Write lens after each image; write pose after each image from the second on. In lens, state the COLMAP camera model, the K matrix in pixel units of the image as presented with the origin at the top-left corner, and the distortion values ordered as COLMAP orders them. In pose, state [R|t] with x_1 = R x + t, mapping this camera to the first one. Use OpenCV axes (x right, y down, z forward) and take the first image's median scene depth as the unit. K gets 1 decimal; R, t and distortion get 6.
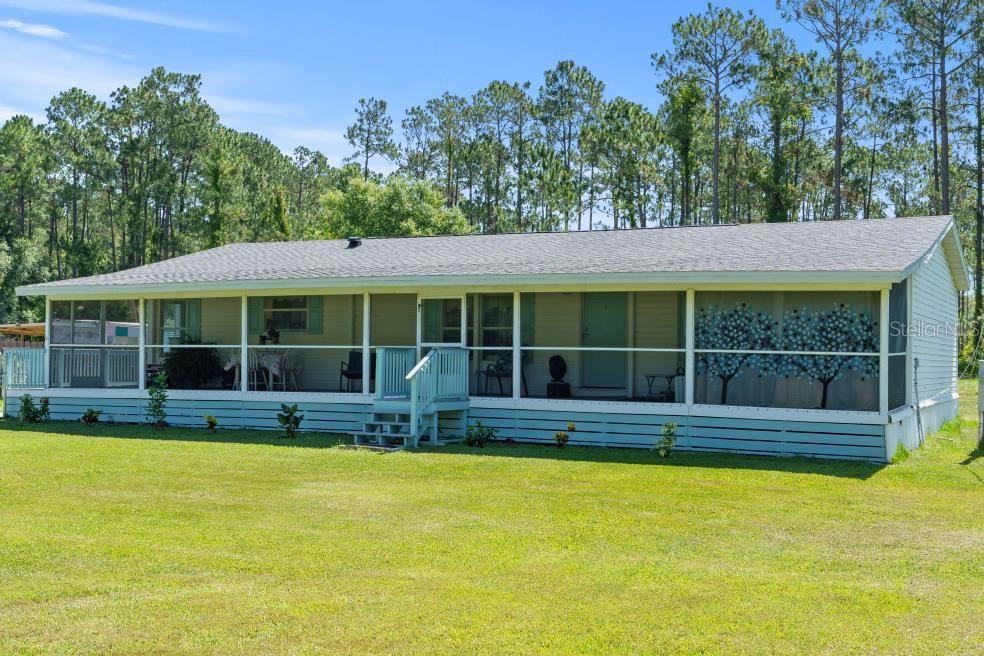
lens RADIAL K [[1199.7, 0, 491.9], [0, 1199.7, 328.4], [0, 0, 1]] dist [-0.001643, 0.000000]
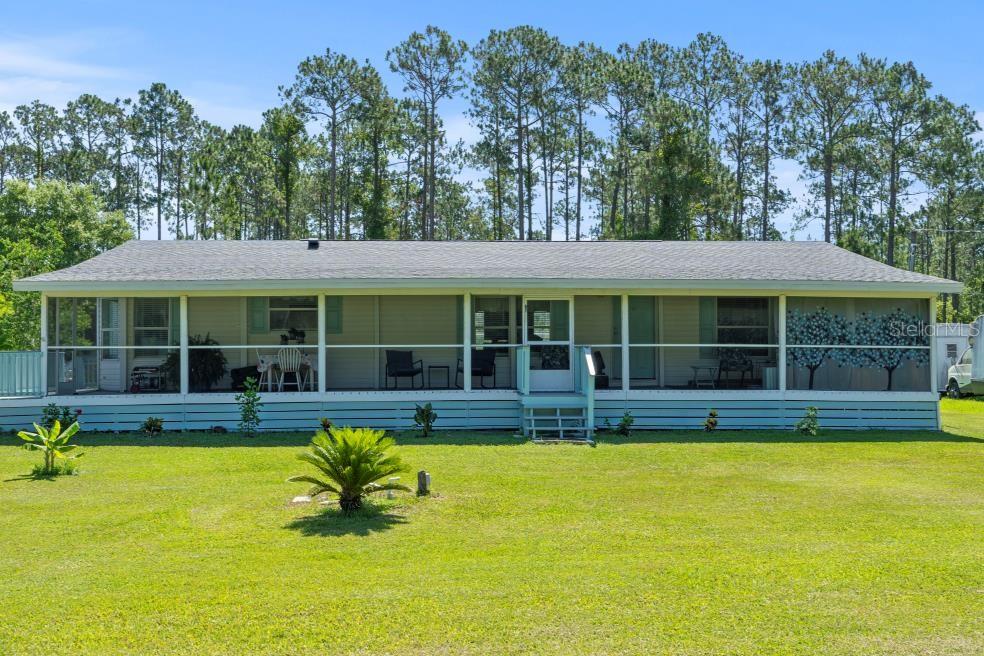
lens RADIAL K [[1008.8, 0, 492.1], [0, 1008.8, 329.4], [0, 0, 1]] dist [-0.009366, 0.000000]
pose [[0.881908, -0.002707, 0.471414, -0.516317], [0.001592, 0.999995, 0.002764, -0.001300], [-0.471419, -0.001687, 0.881908, 0.225053]]
